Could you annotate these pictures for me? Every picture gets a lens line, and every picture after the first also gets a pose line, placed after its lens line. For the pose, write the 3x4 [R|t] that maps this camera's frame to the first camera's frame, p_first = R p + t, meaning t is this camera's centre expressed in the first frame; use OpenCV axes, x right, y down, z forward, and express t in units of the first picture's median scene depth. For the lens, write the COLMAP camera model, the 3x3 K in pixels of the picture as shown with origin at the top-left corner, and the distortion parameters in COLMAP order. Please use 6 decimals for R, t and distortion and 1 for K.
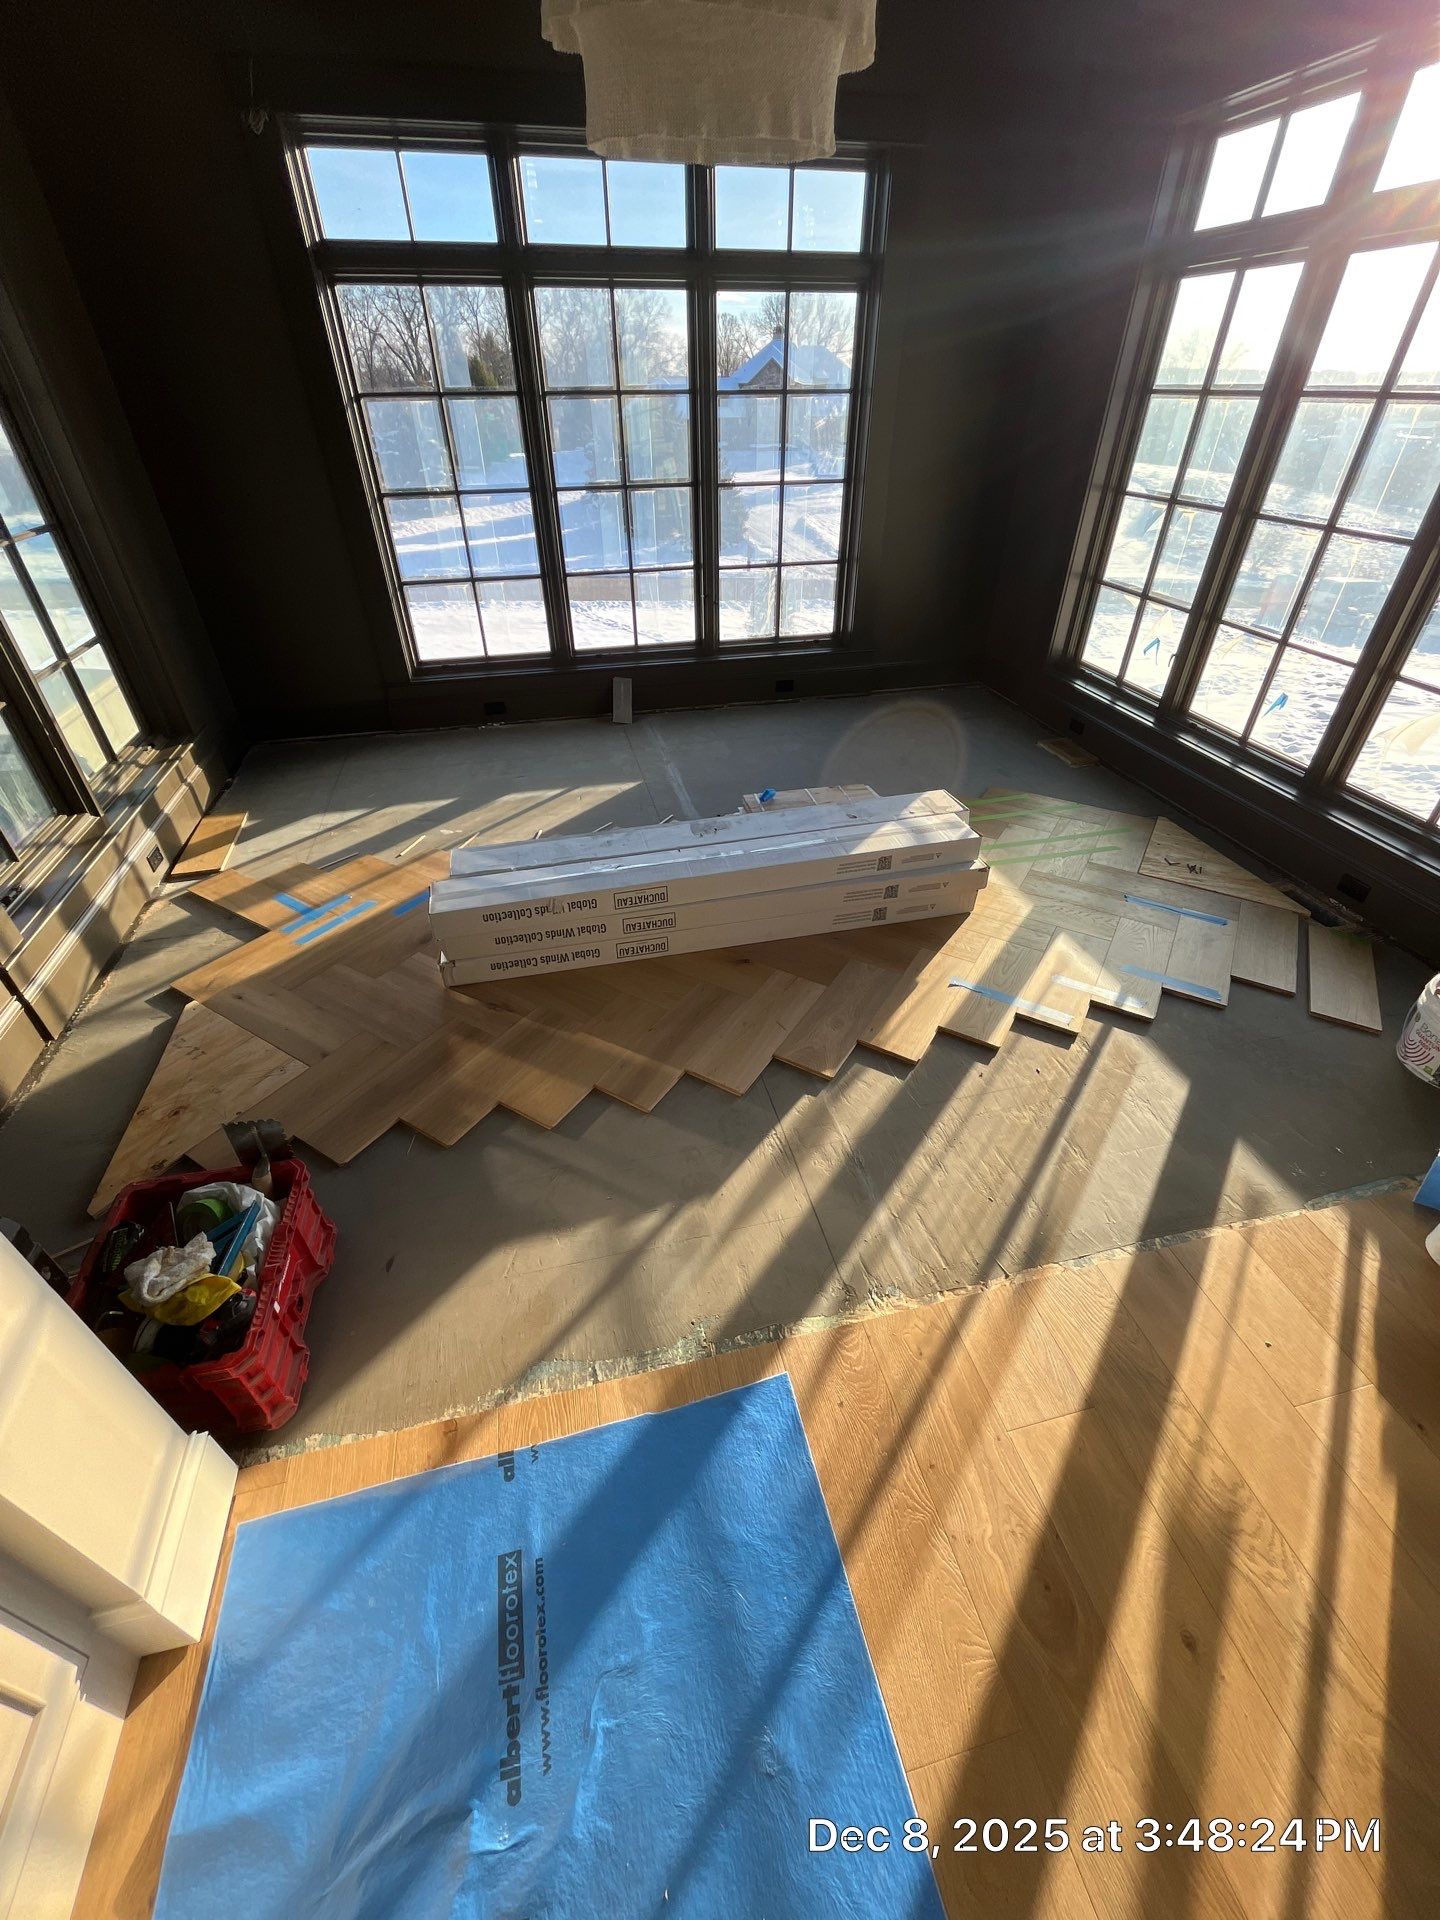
lens RADIAL K [[782.3, 0, 720.0], [0, 782.3, 960.0], [0, 0, 1]] dist [-0.003609, -0.000215]
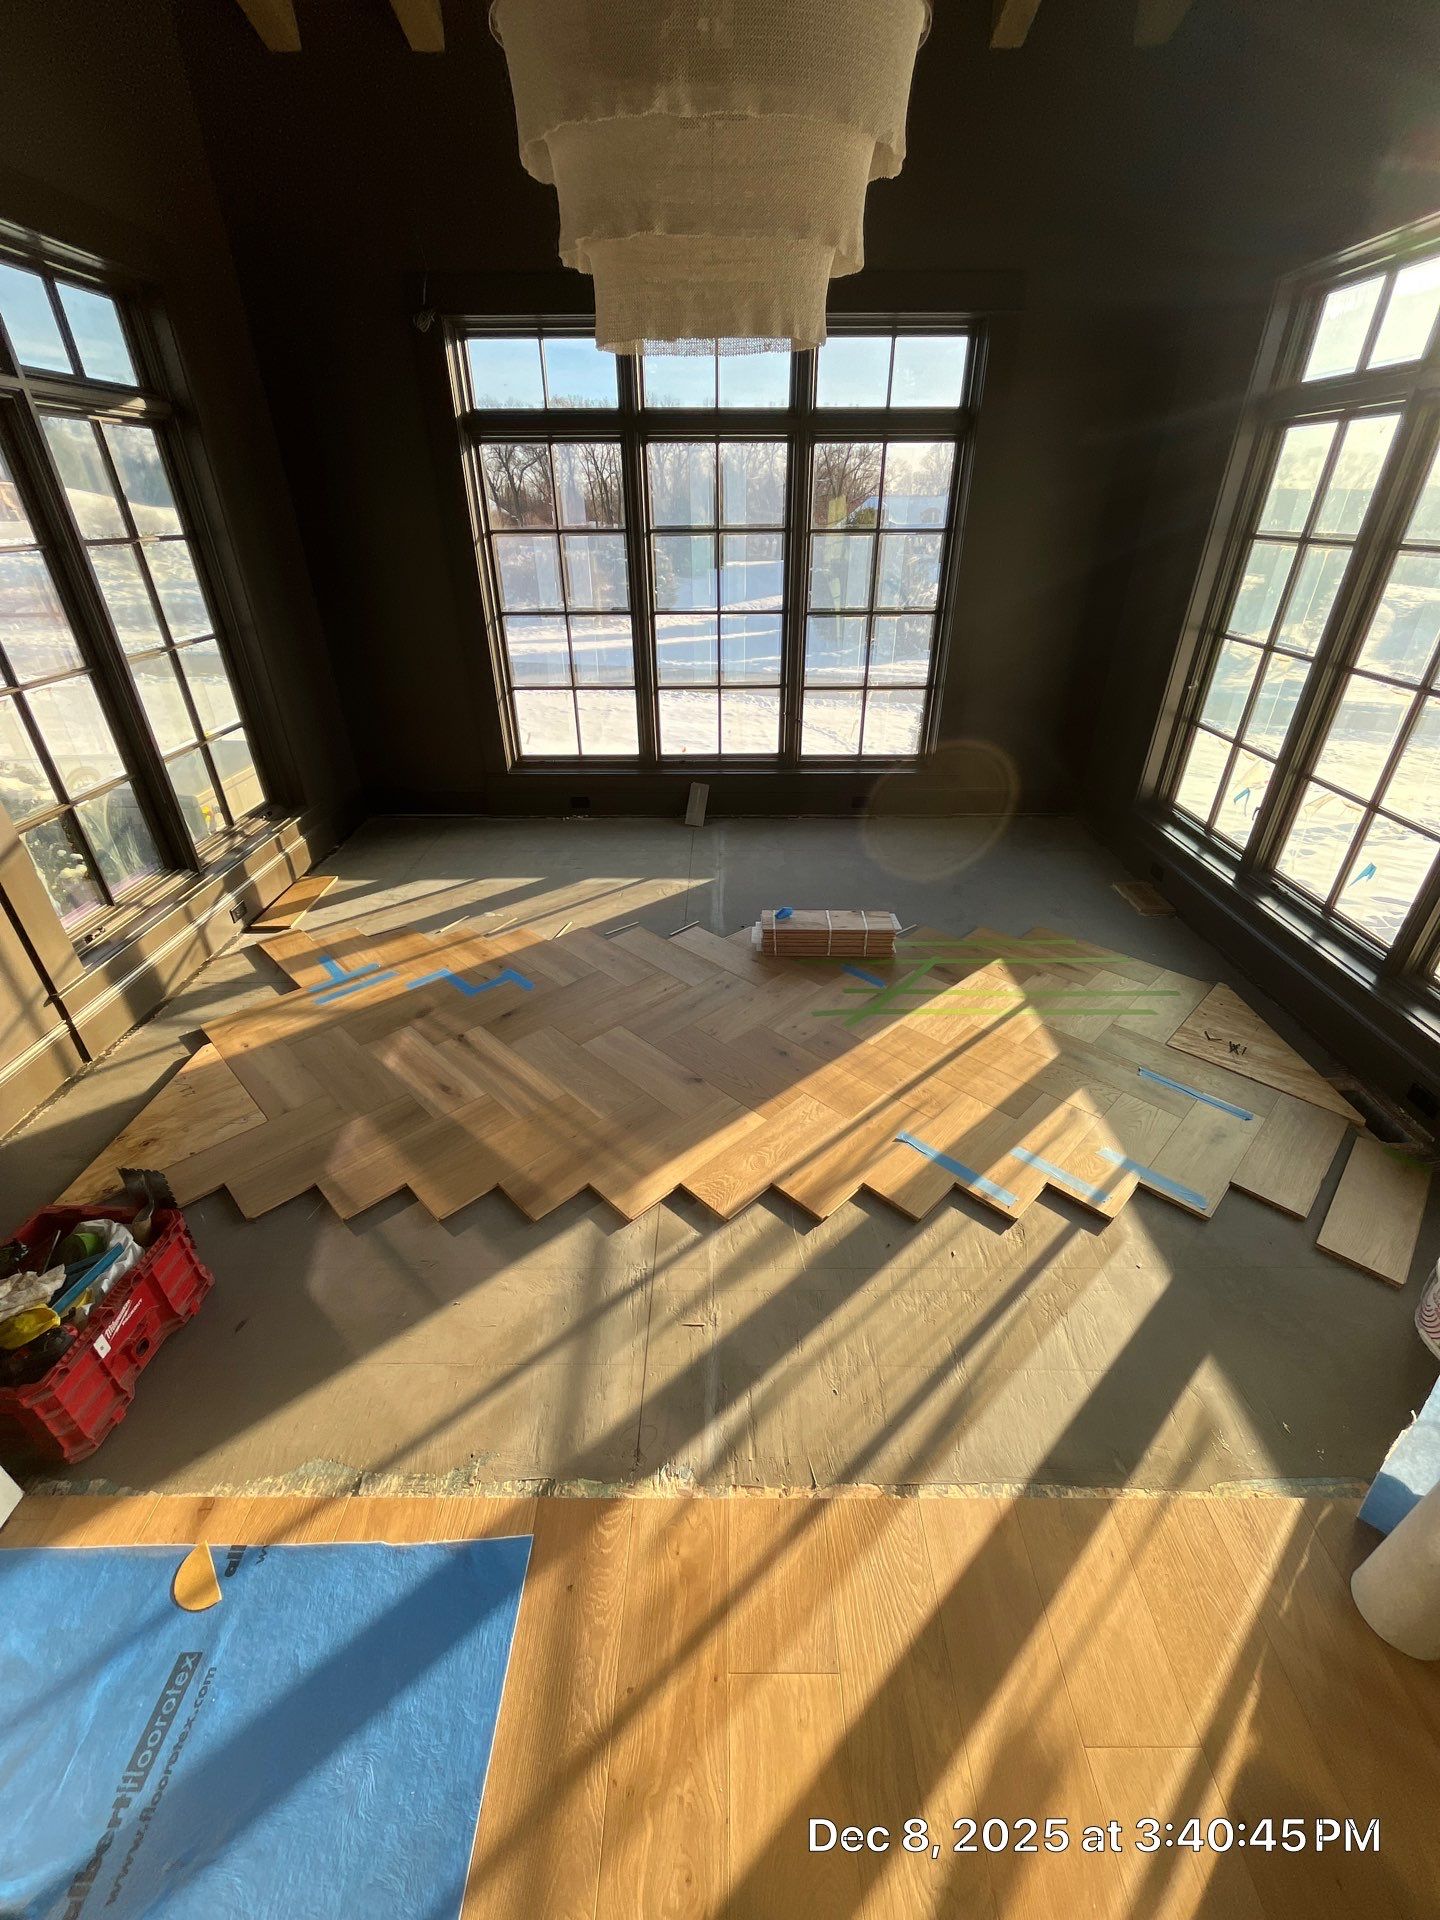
lens RADIAL K [[782.3, 0, 720.0], [0, 782.3, 960.0], [0, 0, 1]] dist [-0.003609, -0.000215]
pose [[0.972309, 0.119103, -0.201072, 0.178885], [-0.139638, 0.985995, -0.091189, -0.046377], [0.187396, 0.116741, 0.975323, 0.015105]]
